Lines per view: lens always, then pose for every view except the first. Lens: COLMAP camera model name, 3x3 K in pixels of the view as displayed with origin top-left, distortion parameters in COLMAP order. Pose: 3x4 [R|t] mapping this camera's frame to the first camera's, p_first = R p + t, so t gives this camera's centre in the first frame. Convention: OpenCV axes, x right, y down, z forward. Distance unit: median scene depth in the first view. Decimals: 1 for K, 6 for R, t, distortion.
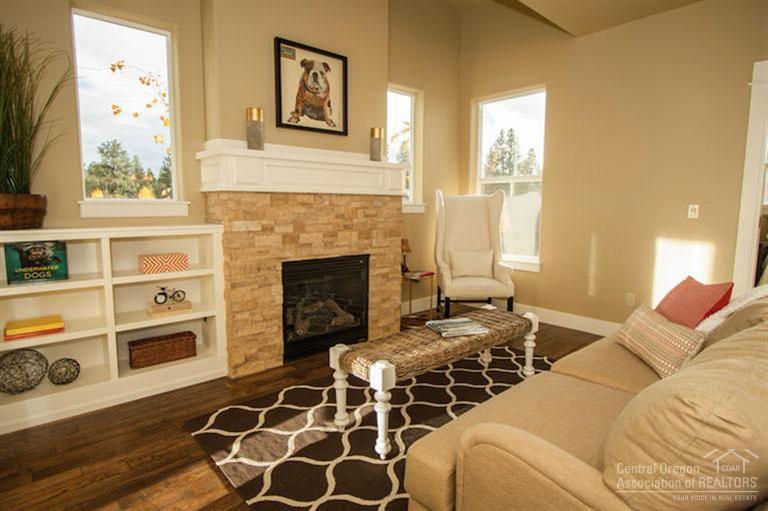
lens RADIAL K [[423.4, 0, 386.2], [0, 423.4, 250.0], [0, 0, 1]] dist [0.000551, 0.002253]
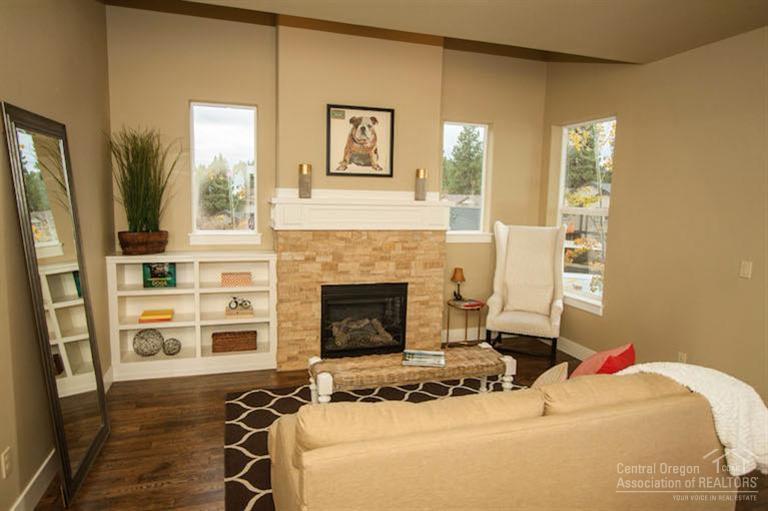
lens RADIAL K [[482.2, 0, 382.7], [0, 482.2, 256.2], [0, 0, 1]] dist [0.016736, -0.000301]
pose [[0.910987, 0.069449, -0.406545, 0.494402], [-0.063698, 0.997585, 0.027680, -0.108912], [0.407486, 0.000680, 0.913211, -0.223204]]
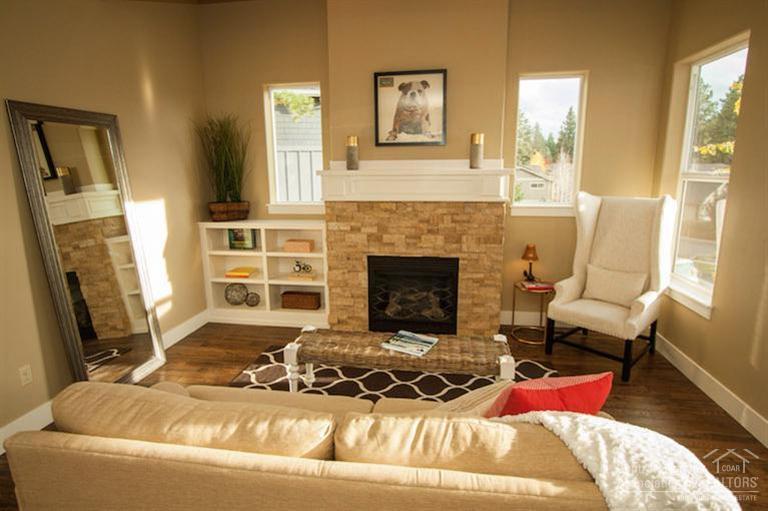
lens RADIAL K [[423.4, 0, 382.8], [0, 423.4, 254.3], [0, 0, 1]] dist [0.000551, 0.002253]
pose [[0.632087, 0.145964, -0.761026, 0.762795], [-0.070994, 0.988877, 0.130700, -0.146871], [0.771639, -0.028586, 0.635419, 0.230415]]
